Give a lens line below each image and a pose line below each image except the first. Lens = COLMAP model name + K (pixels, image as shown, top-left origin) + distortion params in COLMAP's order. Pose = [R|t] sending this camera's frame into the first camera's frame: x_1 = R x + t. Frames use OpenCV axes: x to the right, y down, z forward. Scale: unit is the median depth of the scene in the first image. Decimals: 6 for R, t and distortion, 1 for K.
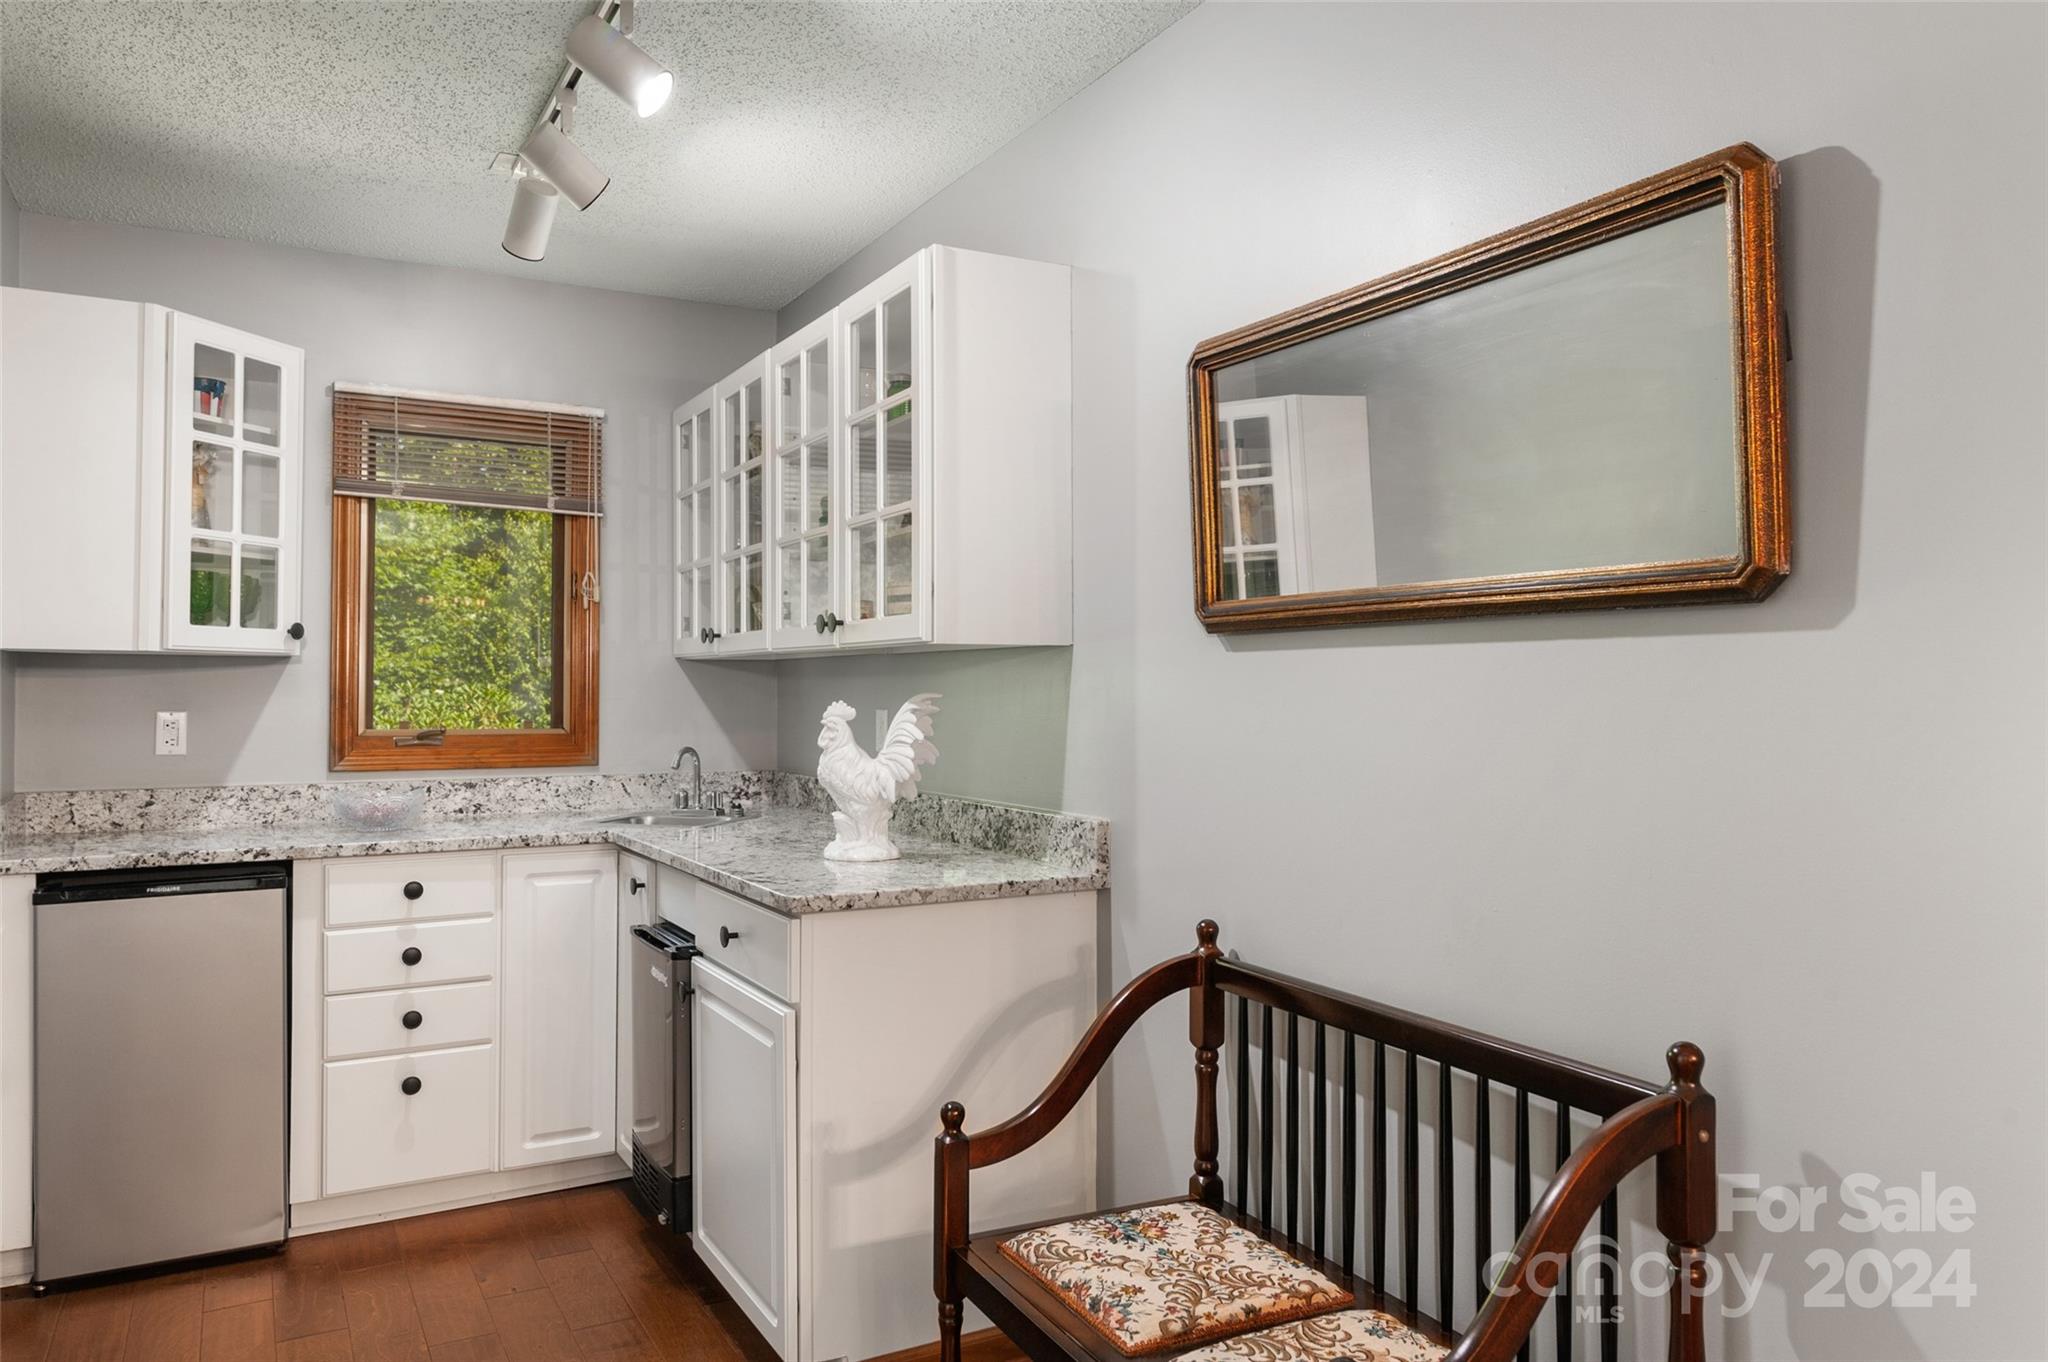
lens RADIAL K [[1431.0, 0, 1024.2], [0, 1431.0, 675.4], [0, 0, 1]] dist [0.000091, 0.000737]
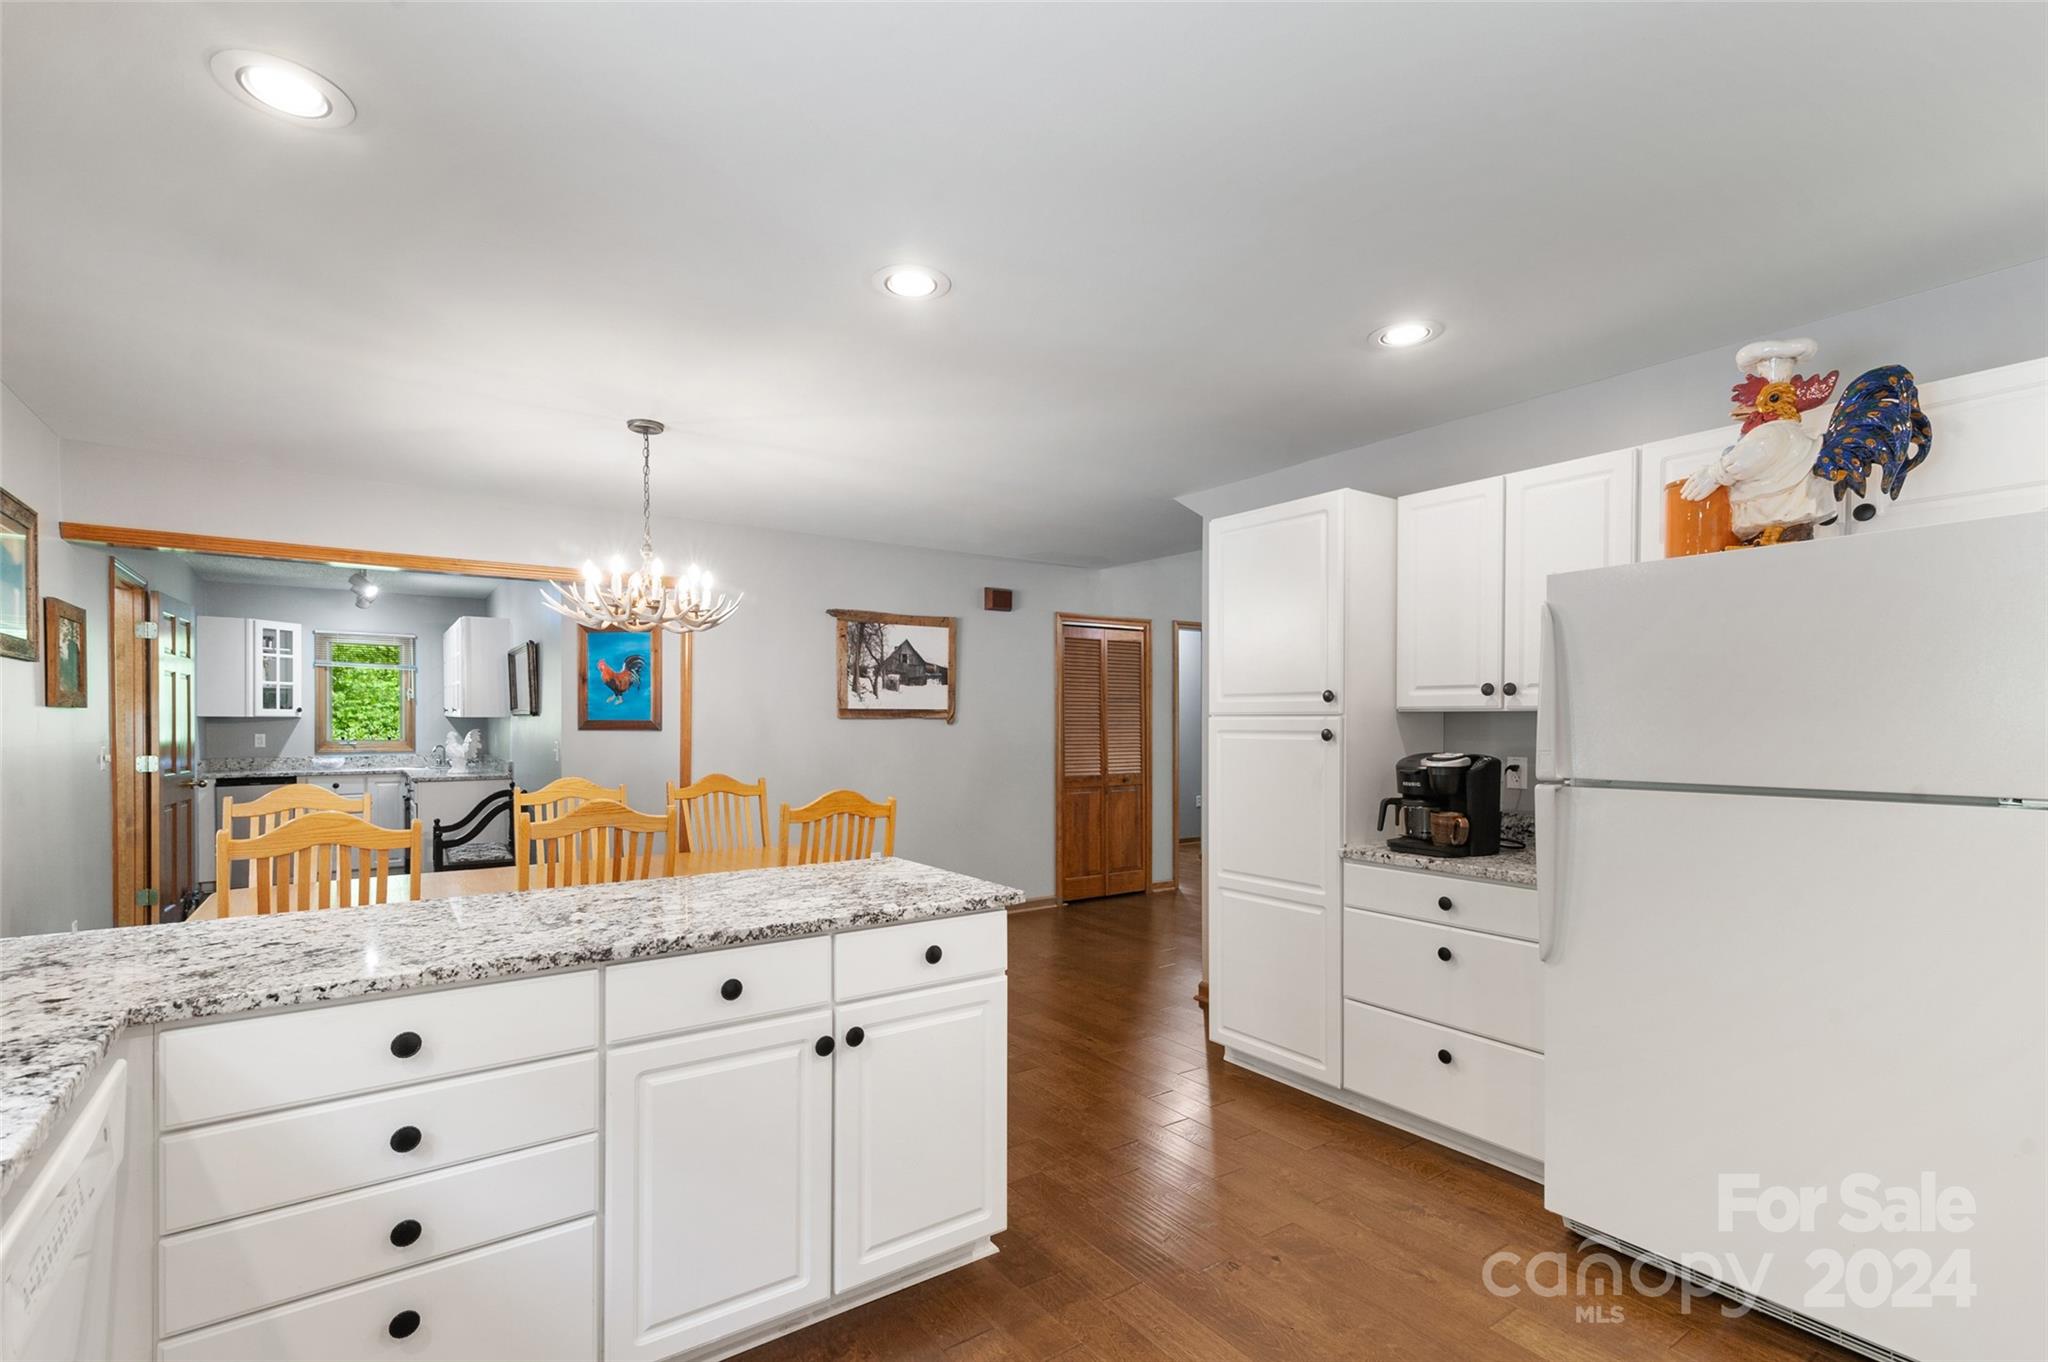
lens RADIAL K [[923.7, 0, 1052.3], [0, 923.7, 741.8], [0, 0, 1]] dist [0.002047, 0.000206]
pose [[0.989161, 0.005352, 0.146740, 0.958810], [-0.010912, 0.999252, 0.037108, -0.058726], [-0.146431, -0.038307, 0.988479, -1.467407]]
